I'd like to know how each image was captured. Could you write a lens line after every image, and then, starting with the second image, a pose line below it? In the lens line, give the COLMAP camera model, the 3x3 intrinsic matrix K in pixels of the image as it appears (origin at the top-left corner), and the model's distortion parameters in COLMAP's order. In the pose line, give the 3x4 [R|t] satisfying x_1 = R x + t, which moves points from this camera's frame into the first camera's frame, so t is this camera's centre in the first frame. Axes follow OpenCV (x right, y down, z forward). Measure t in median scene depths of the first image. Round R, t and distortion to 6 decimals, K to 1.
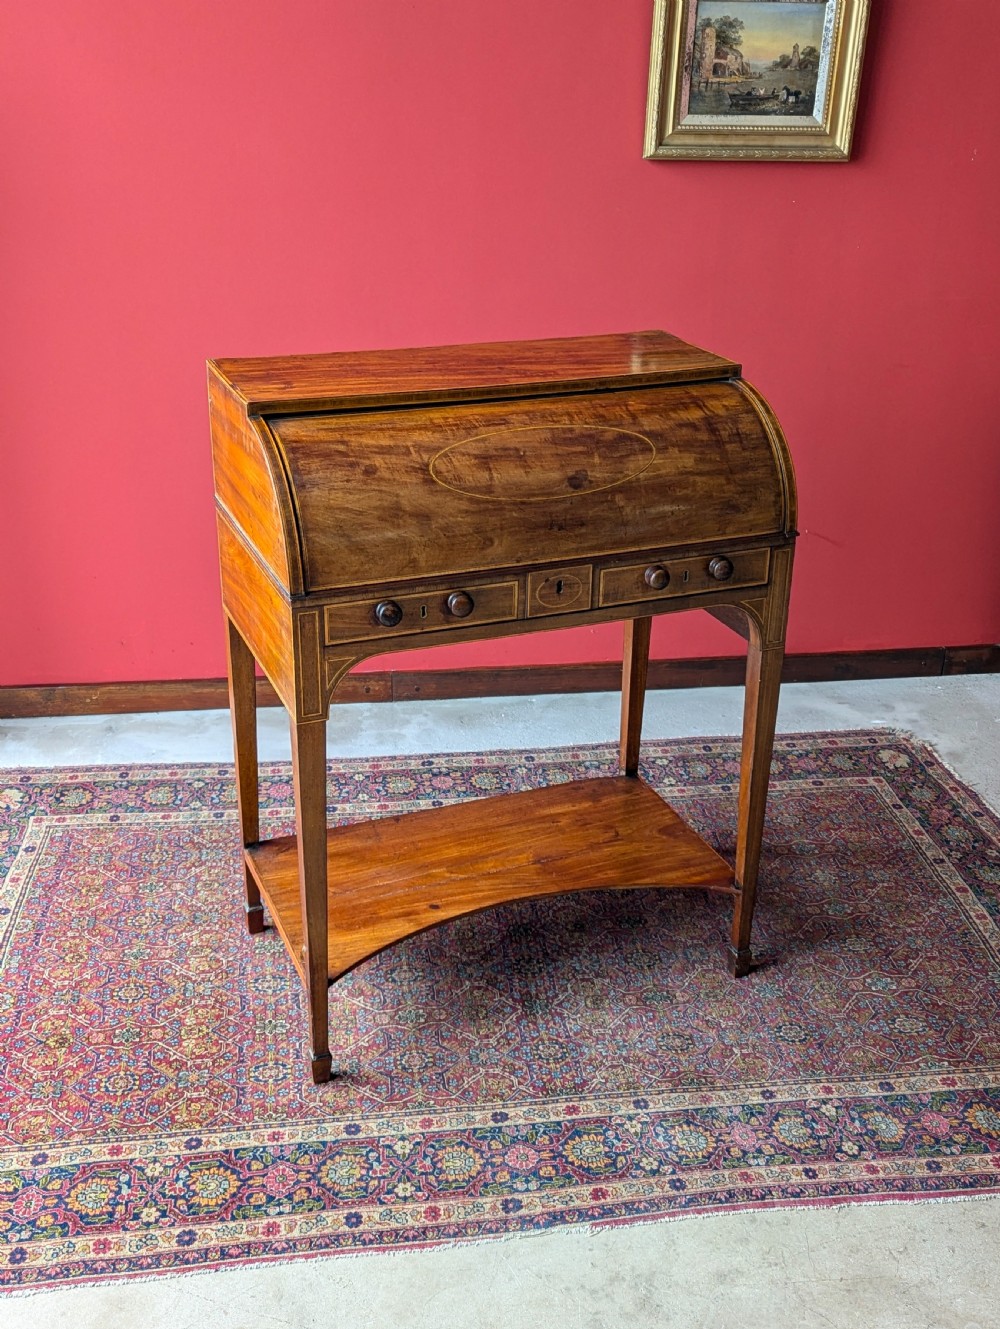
lens RADIAL K [[1426.5, 0, 512.6], [0, 1426.5, 648.6], [0, 0, 1]] dist [0.034524, 0.000000]
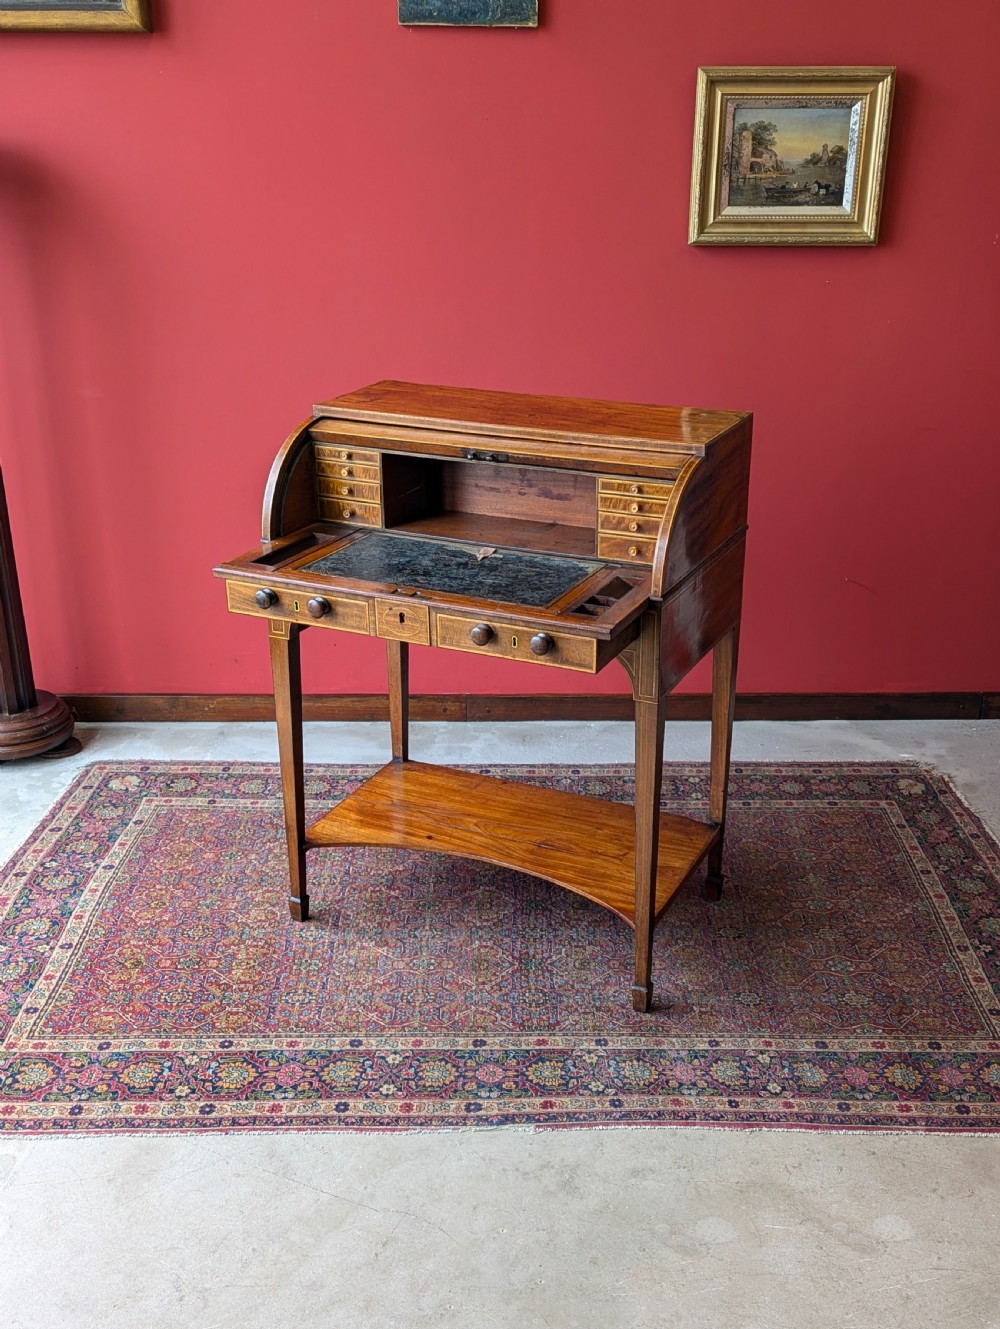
lens RADIAL K [[1426.5, 0, 514.9], [0, 1426.5, 665.7], [0, 0, 1]] dist [0.034524, 0.000000]
pose [[0.990091, 0.032191, -0.136689, 0.162537], [-0.038202, 0.998405, -0.041577, 0.059670], [0.135132, 0.046387, 0.989741, -0.172415]]
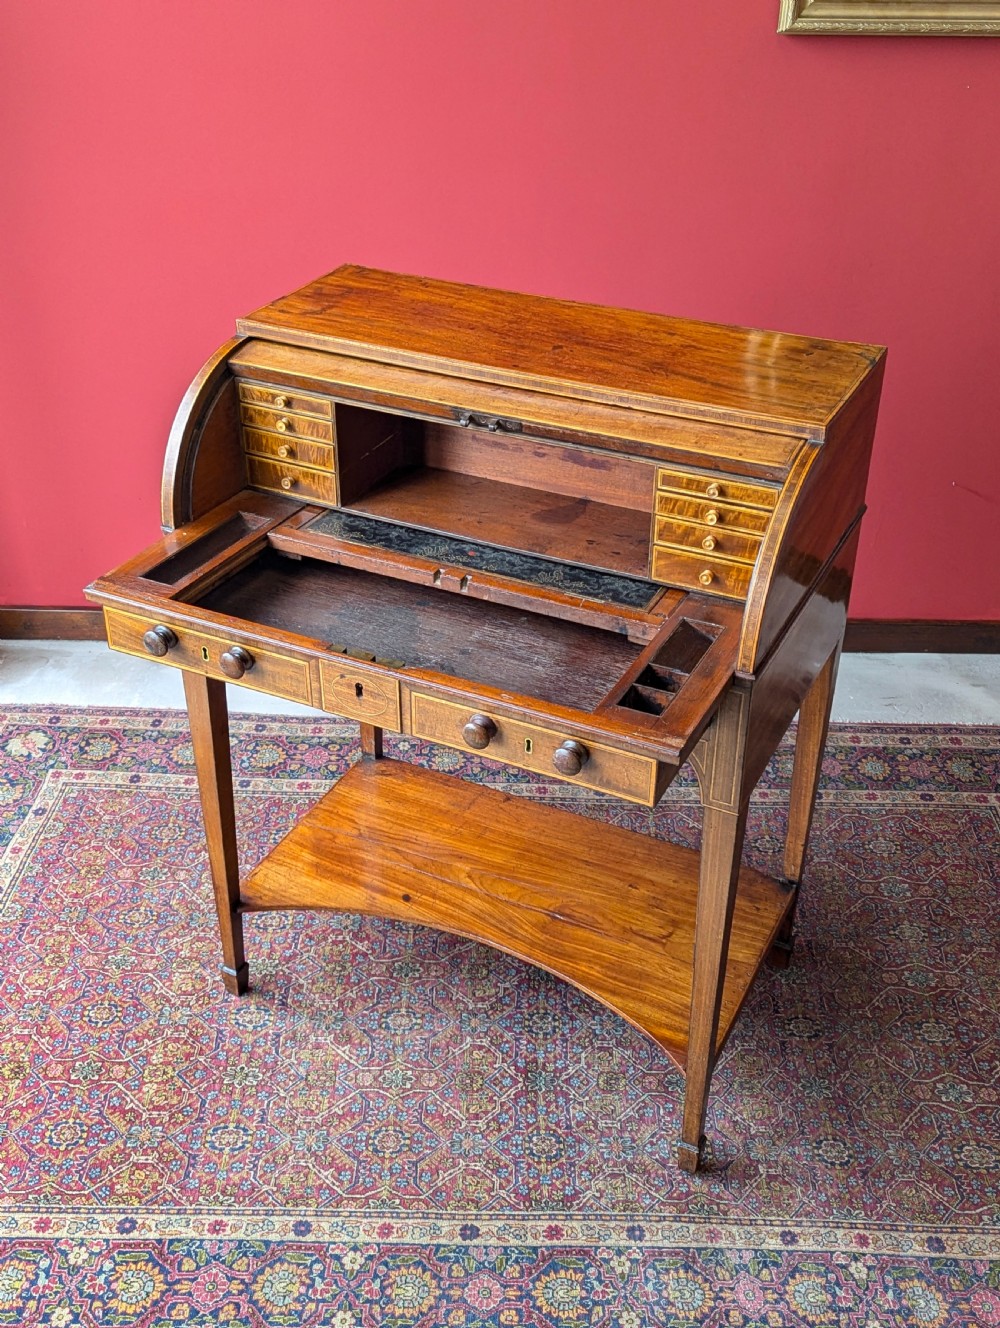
lens RADIAL K [[1425.4, 0, 494.9], [0, 1425.4, 643.4], [0, 0, 1]] dist [0.034524, 0.000000]
pose [[0.987477, 0.072666, -0.140035, 0.097031], [-0.052783, 0.988629, 0.140804, -0.143185], [0.148674, -0.131649, 0.980084, 0.181972]]
